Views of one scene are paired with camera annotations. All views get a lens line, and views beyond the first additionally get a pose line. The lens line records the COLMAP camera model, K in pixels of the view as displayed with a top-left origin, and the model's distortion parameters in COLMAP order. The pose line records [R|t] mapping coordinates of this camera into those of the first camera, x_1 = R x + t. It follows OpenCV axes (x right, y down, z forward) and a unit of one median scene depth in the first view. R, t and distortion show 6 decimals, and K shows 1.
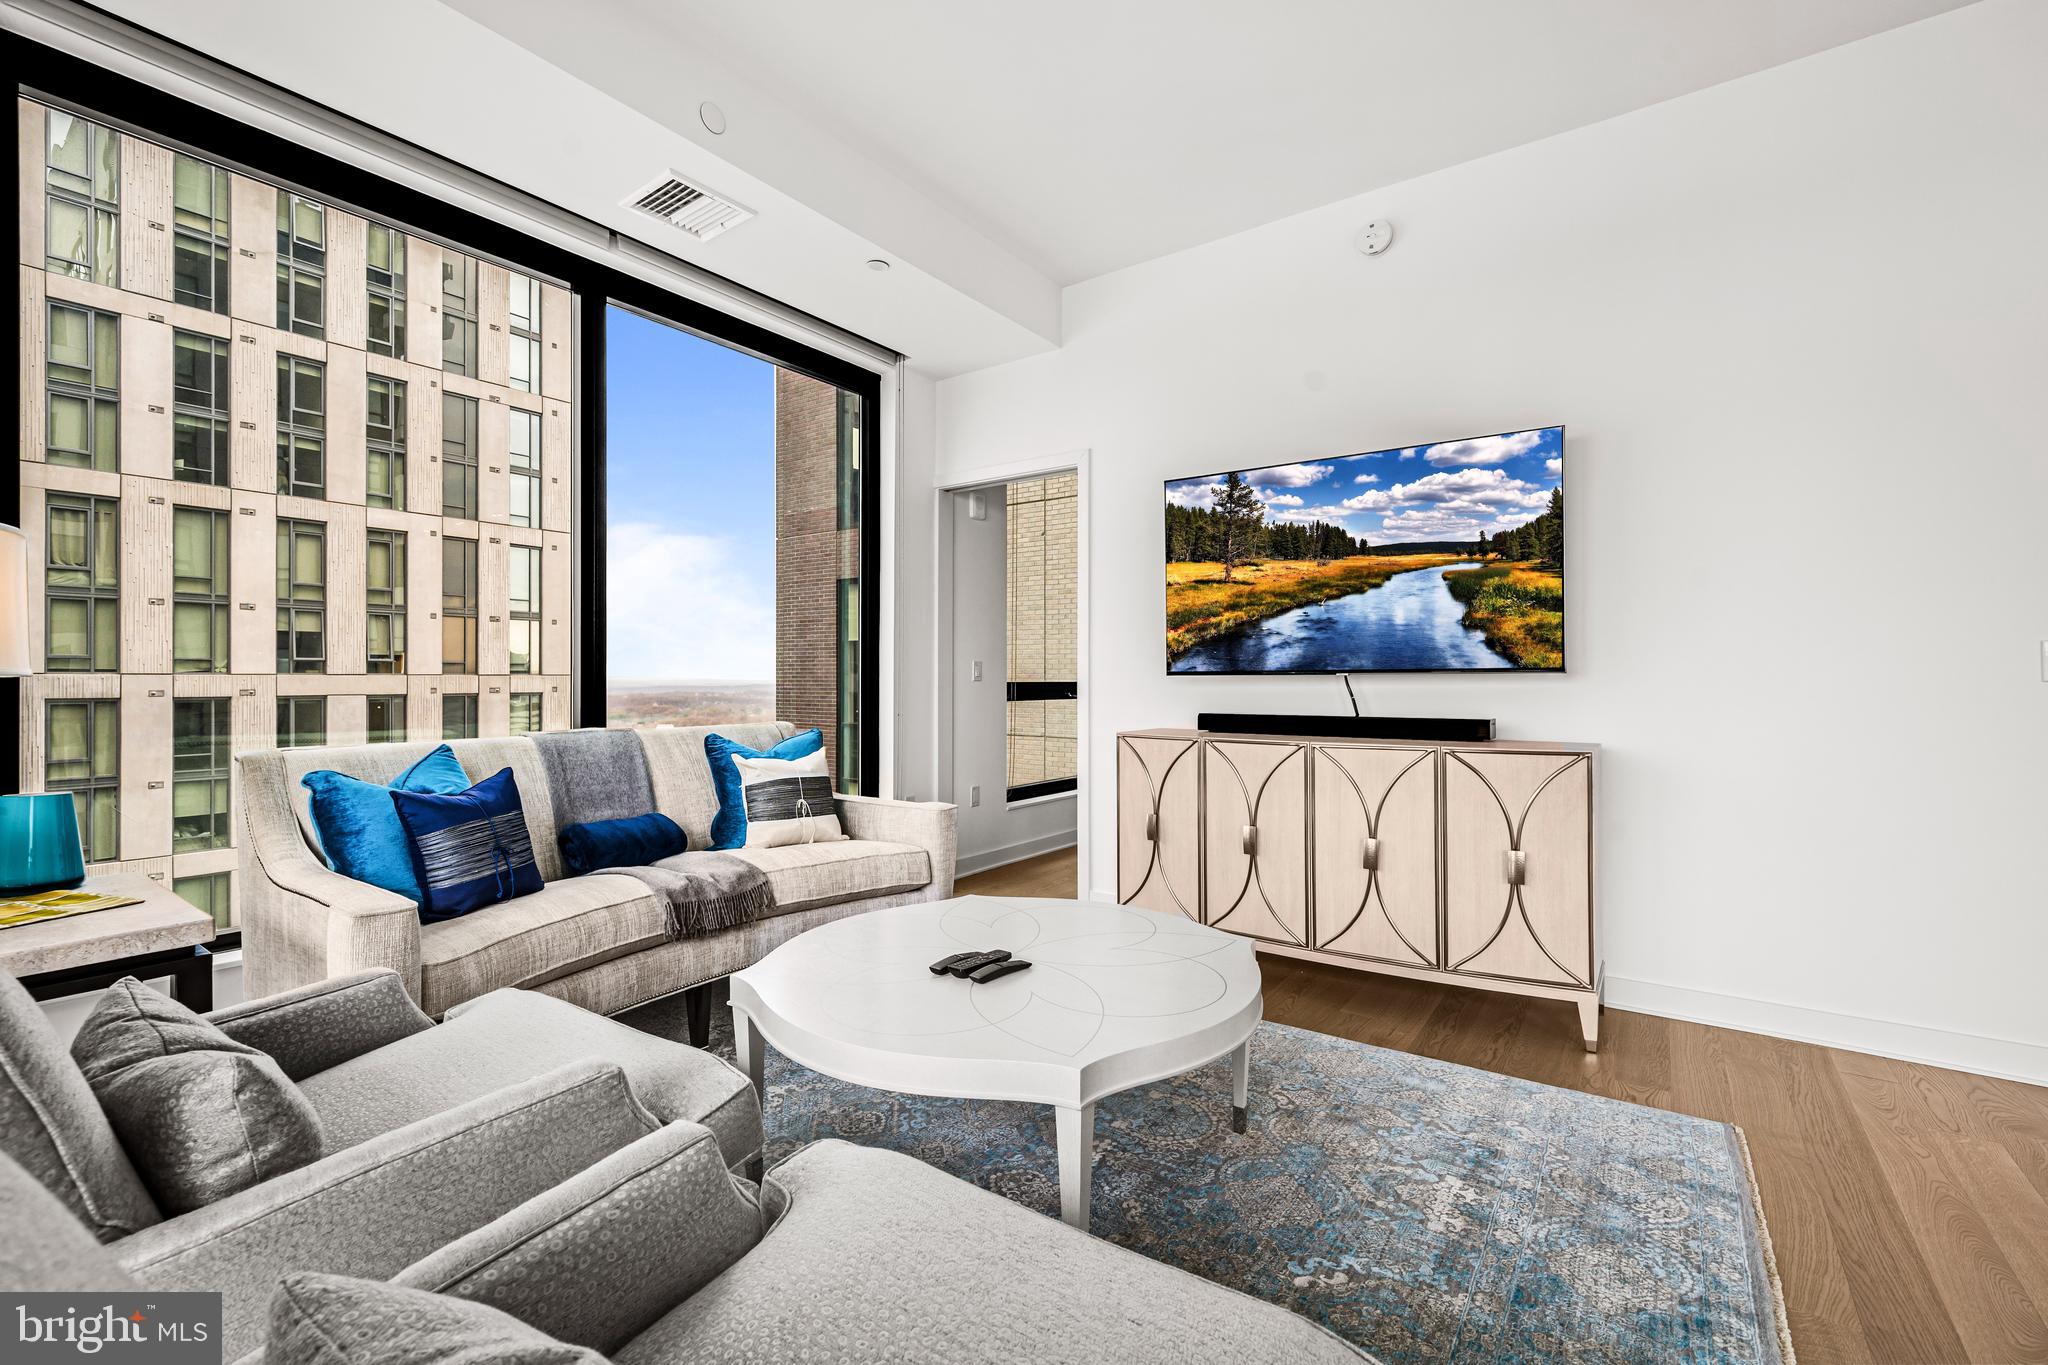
lens RADIAL K [[883.5, 0, 1026.4], [0, 883.5, 675.2], [0, 0, 1]] dist [-0.000429, -0.000264]
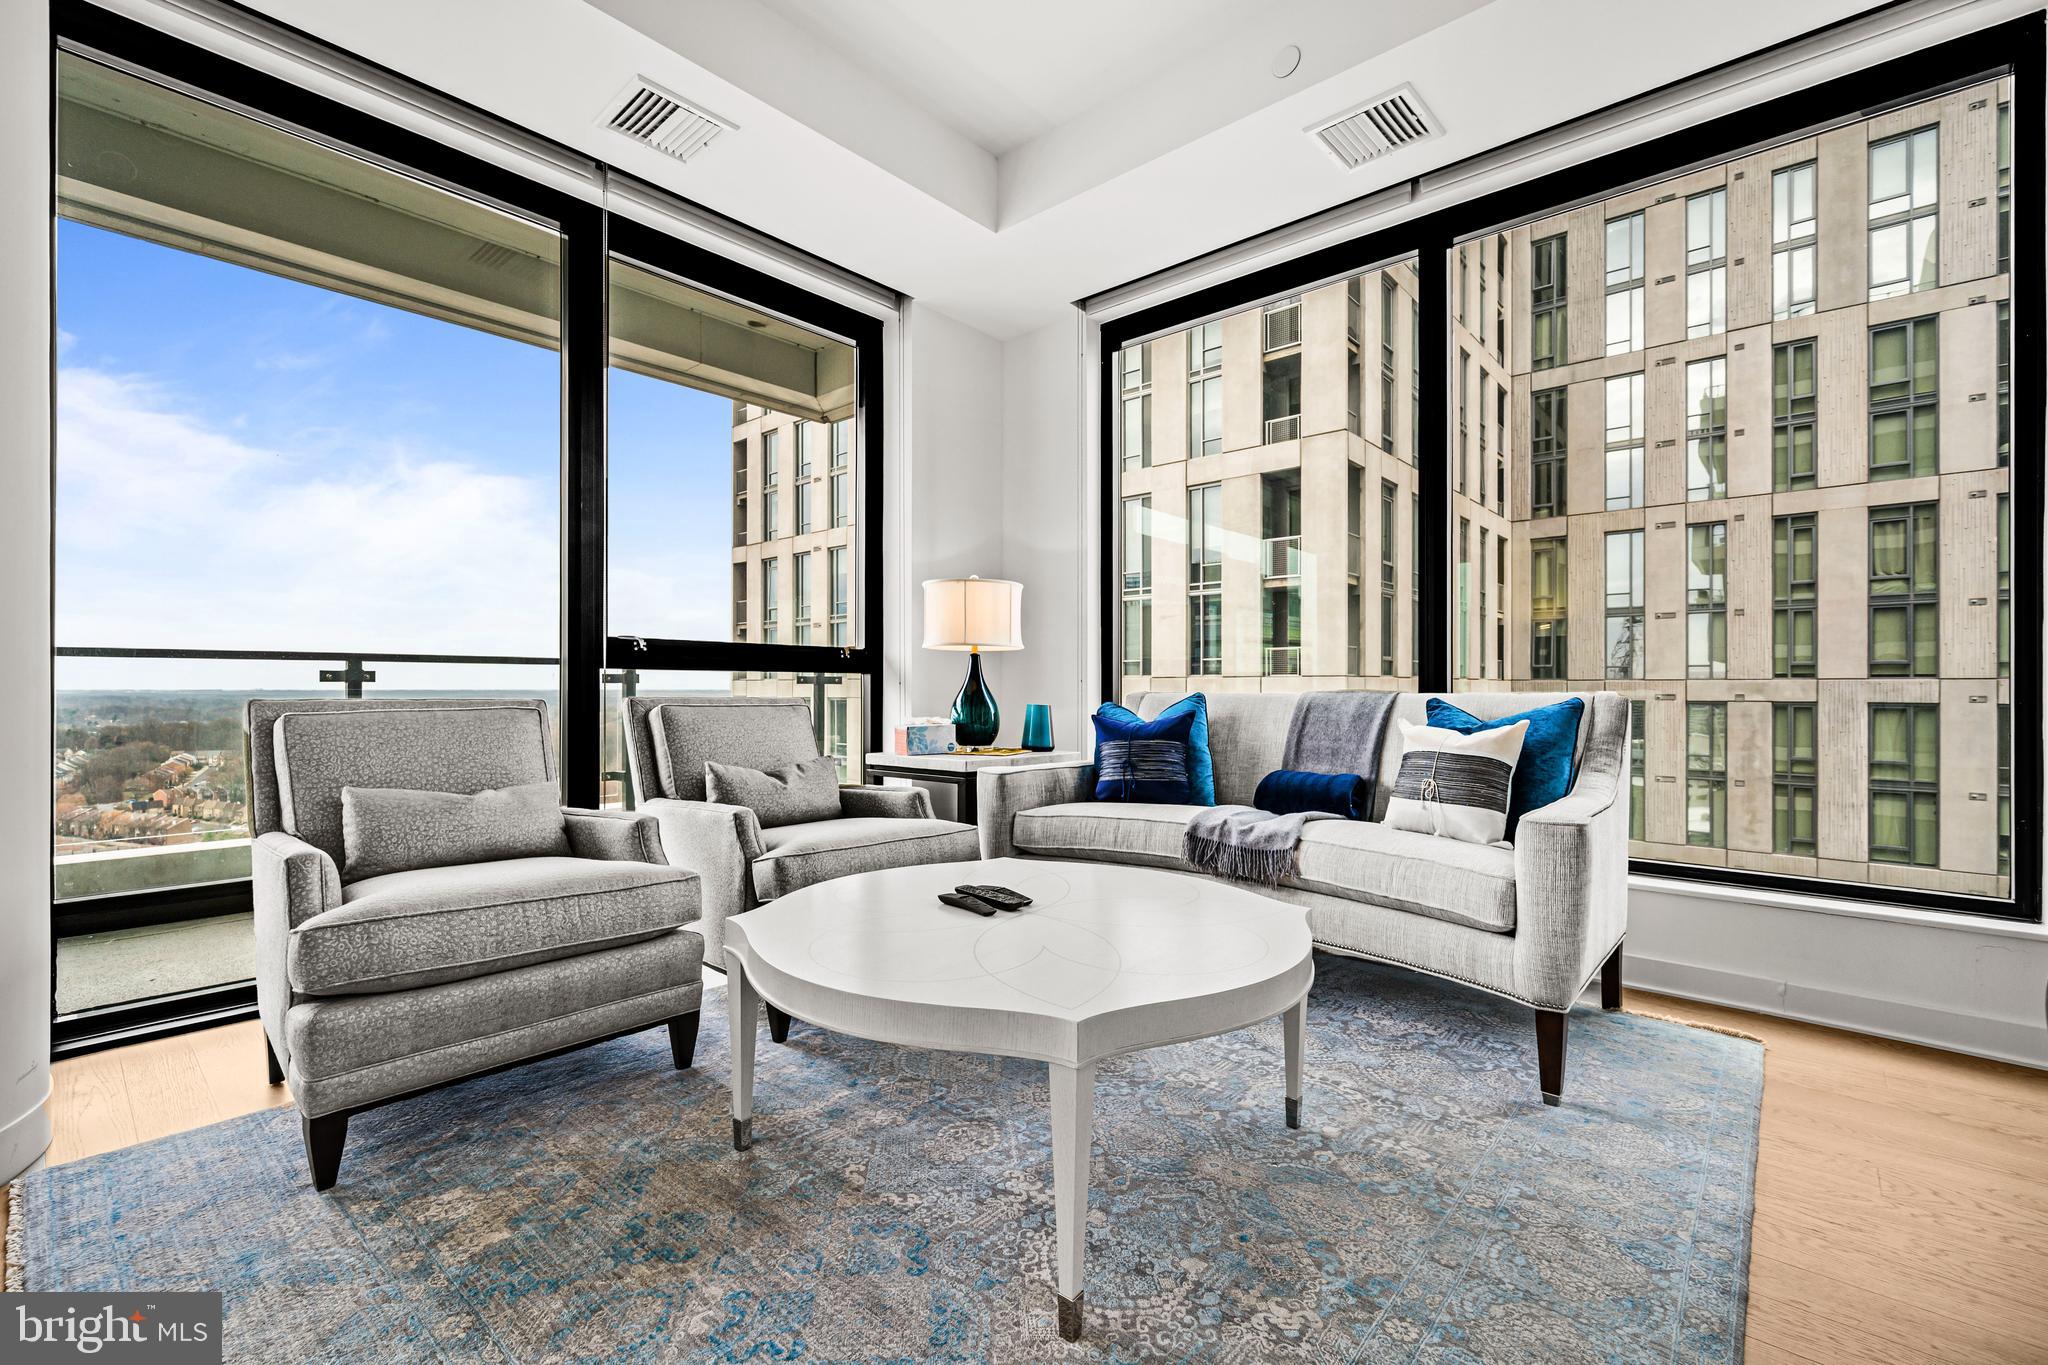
lens RADIAL K [[883.5, 0, 1011.7], [0, 883.5, 684.1], [0, 0, 1]] dist [-0.000429, -0.000264]
pose [[-0.111984, -0.002723, -0.993706, 0.069174], [0.000901, 0.999996, -0.002842, 0.006644], [0.993710, -0.001214, -0.111981, 0.084489]]
